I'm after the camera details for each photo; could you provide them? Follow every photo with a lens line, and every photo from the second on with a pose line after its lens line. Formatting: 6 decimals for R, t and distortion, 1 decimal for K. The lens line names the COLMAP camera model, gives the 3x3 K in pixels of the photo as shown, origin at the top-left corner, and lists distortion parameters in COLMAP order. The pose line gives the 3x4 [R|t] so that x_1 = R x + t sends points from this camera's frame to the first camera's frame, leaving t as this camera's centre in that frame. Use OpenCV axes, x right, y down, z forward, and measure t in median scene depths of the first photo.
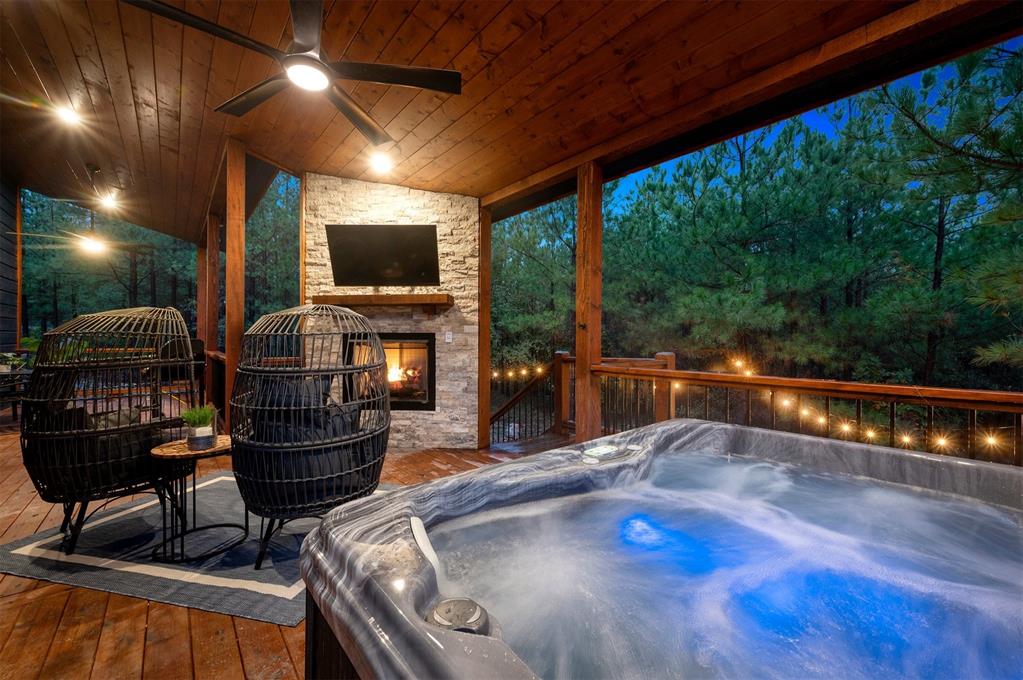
lens RADIAL K [[411.7, 0, 507.9], [0, 411.7, 330.8], [0, 0, 1]] dist [-0.000669, 0.000115]
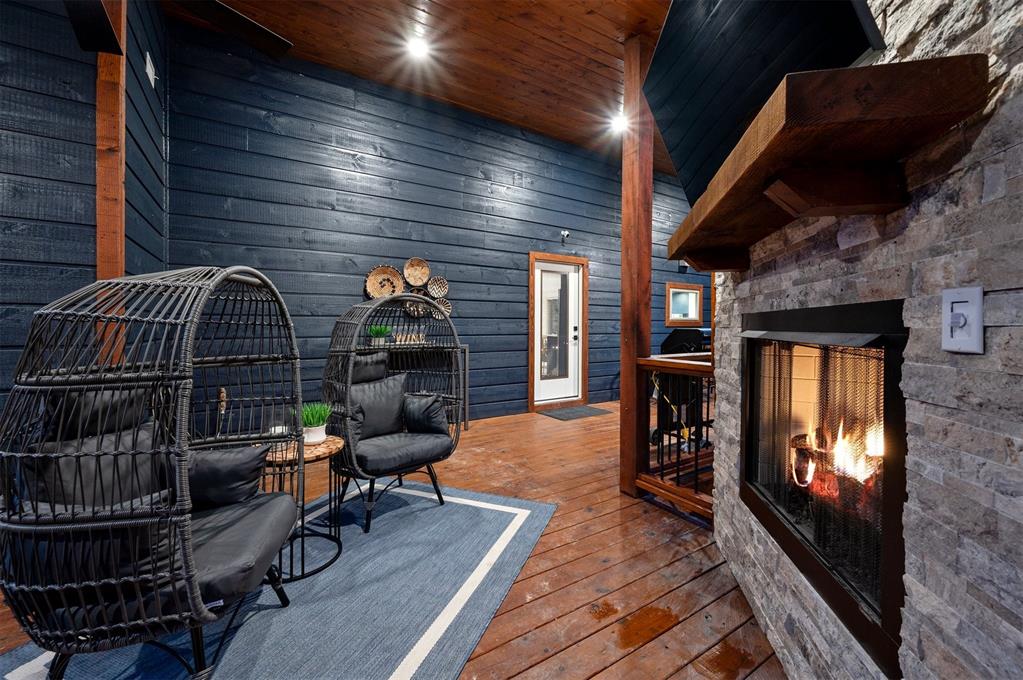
lens RADIAL K [[411.7, 0, 507.9], [0, 411.7, 330.8], [0, 0, 1]] dist [-0.000669, 0.000115]
pose [[-0.120778, 0.006660, -0.992657, 0.042063], [0.008714, 0.999946, 0.005649, 0.017547], [0.992641, -0.007968, -0.120830, 0.864520]]
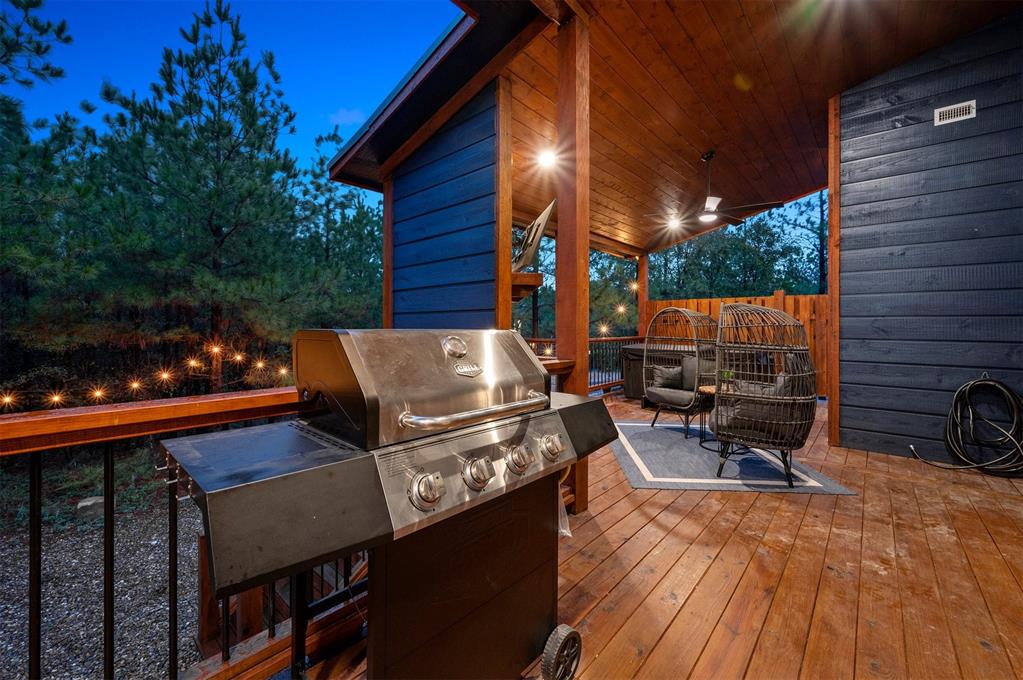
lens RADIAL K [[411.7, 0, 507.9], [0, 411.7, 330.8], [0, 0, 1]] dist [-0.000669, 0.000115]
pose [[-0.146039, -0.012772, 0.989196, -1.259110], [-0.015346, 0.999826, 0.010643, 0.018117], [-0.989160, -0.013626, -0.146210, 1.180313]]
